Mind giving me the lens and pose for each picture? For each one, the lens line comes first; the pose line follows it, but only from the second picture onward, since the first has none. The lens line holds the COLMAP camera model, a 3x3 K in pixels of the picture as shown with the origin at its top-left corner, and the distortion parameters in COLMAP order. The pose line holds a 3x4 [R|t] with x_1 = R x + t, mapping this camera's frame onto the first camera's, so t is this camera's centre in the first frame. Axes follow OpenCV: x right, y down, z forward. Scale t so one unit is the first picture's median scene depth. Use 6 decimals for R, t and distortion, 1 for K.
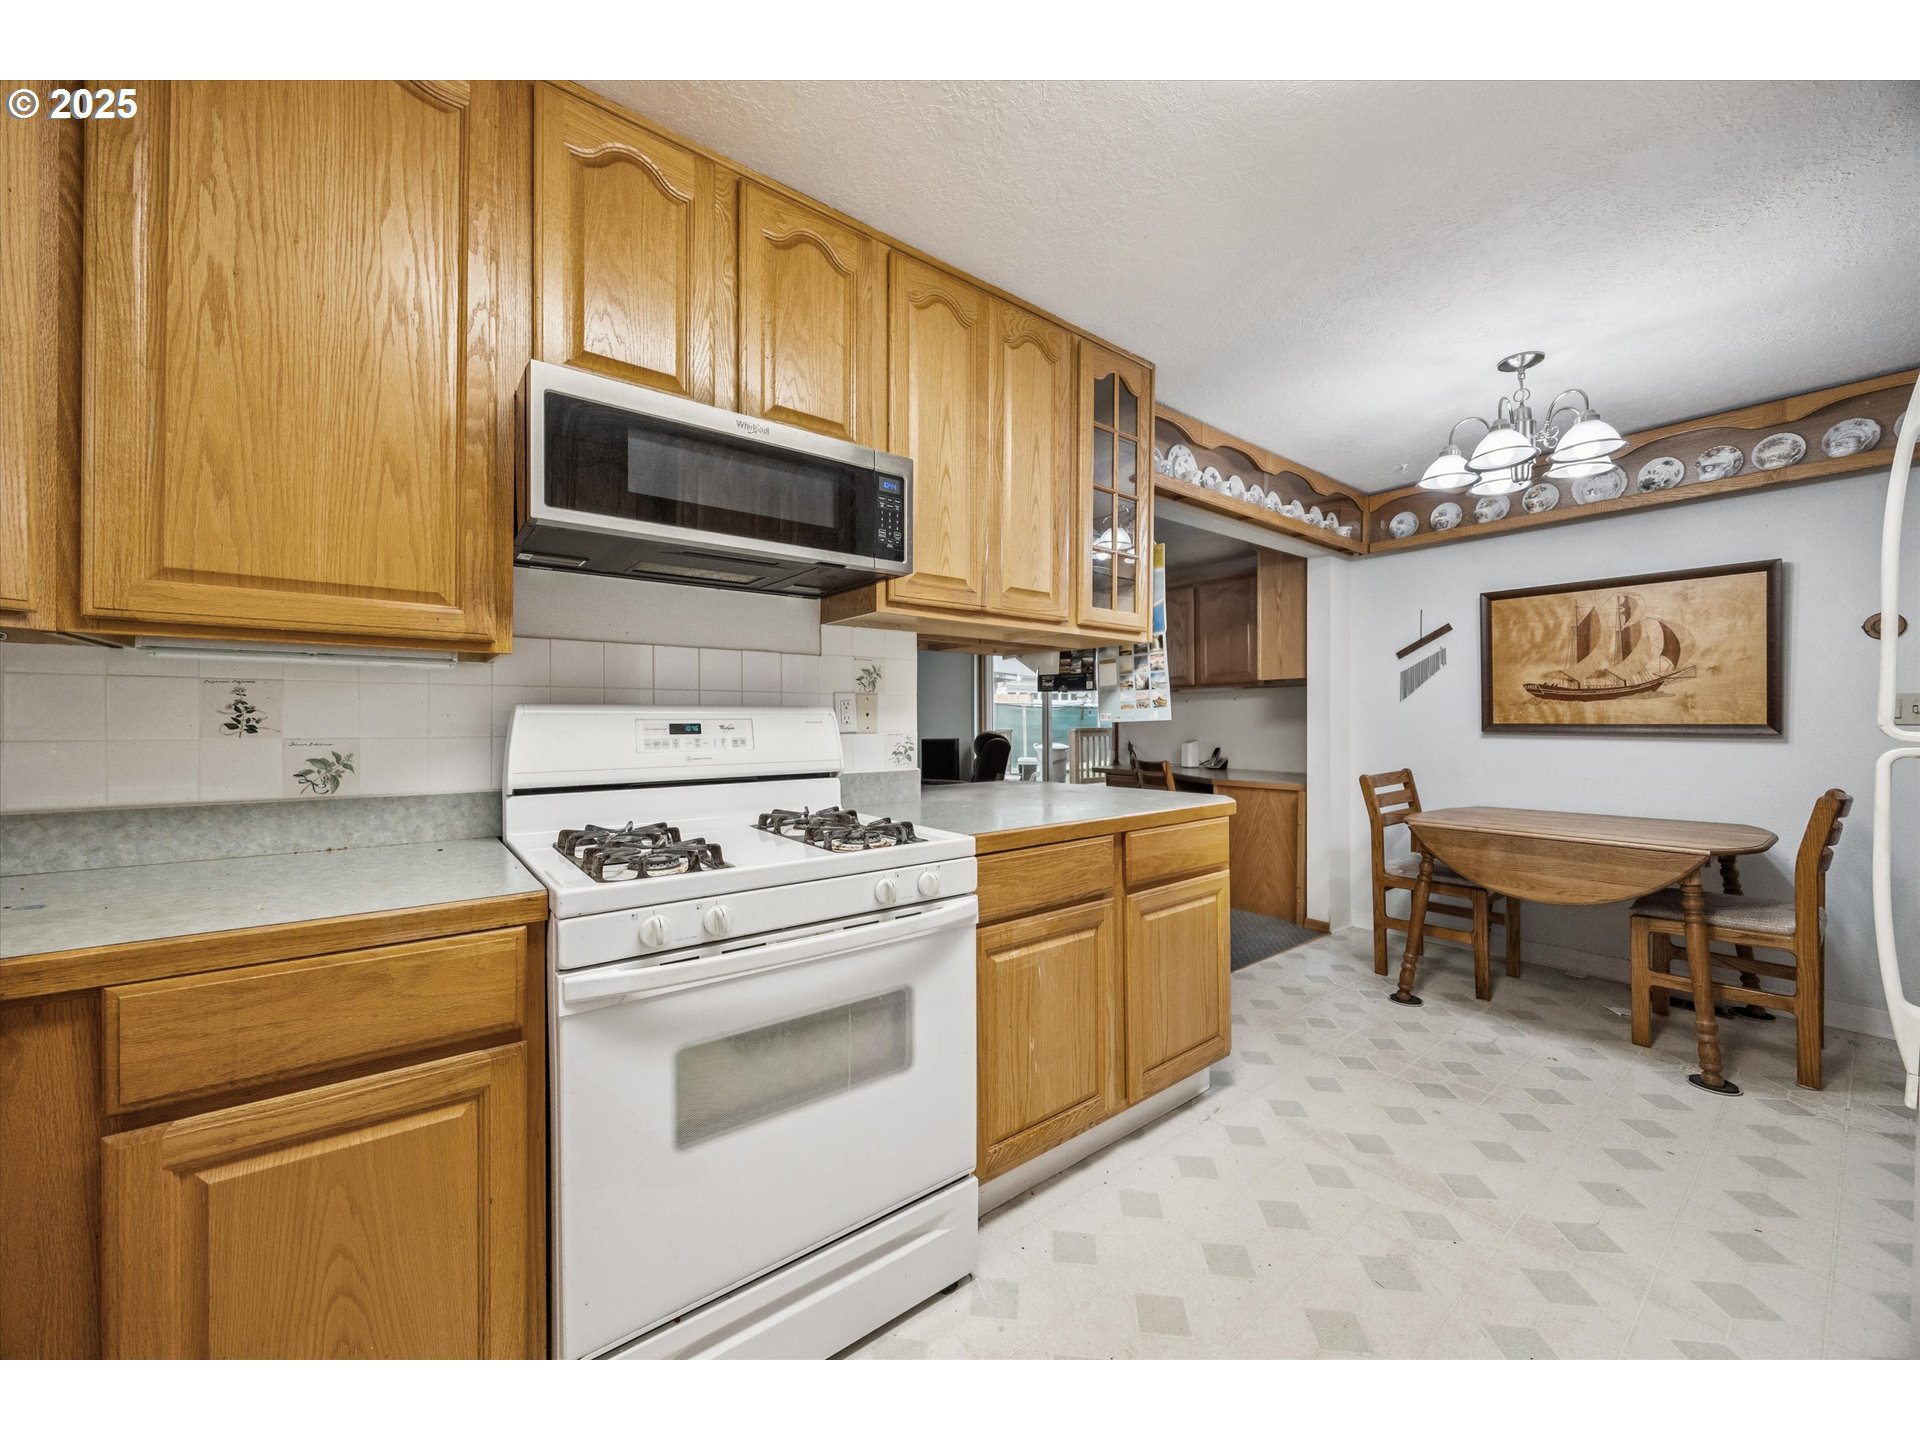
lens RADIAL K [[757.1, 0, 960.0], [0, 757.1, 720.0], [0, 0, 1]] dist [-0.001315, 0.000120]
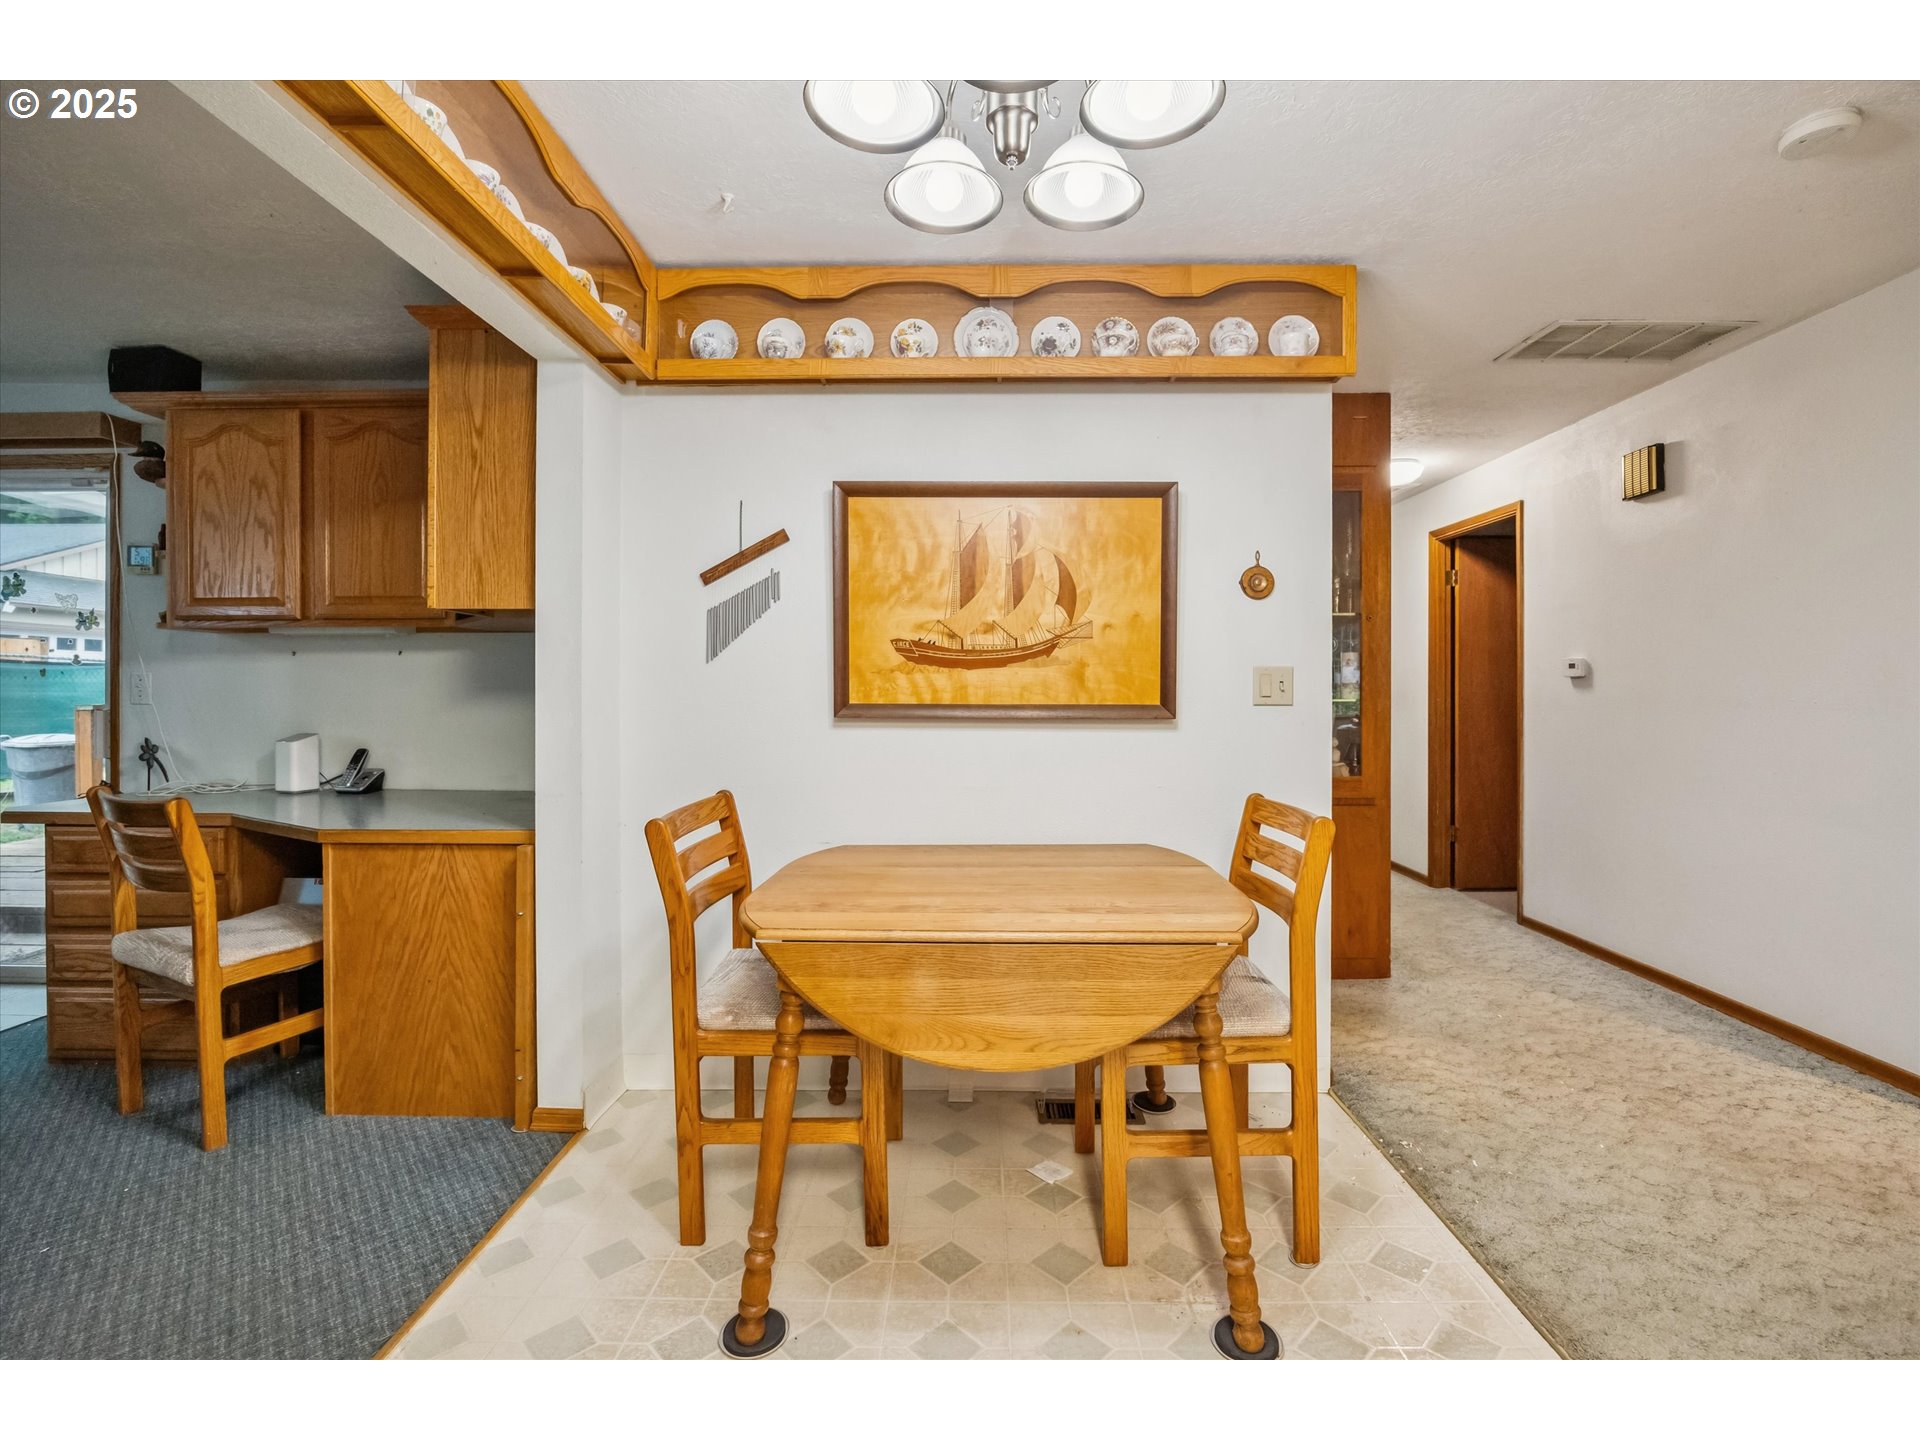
lens RADIAL K [[865.5, 0, 965.0], [0, 865.5, 690.5], [0, 0, 1]] dist [-0.027946, -0.000084]
pose [[0.637478, -0.000175, 0.770468, 0.247346], [-0.003624, 0.999988, 0.003225, -0.008566], [-0.770460, -0.004848, 0.637470, 0.515035]]
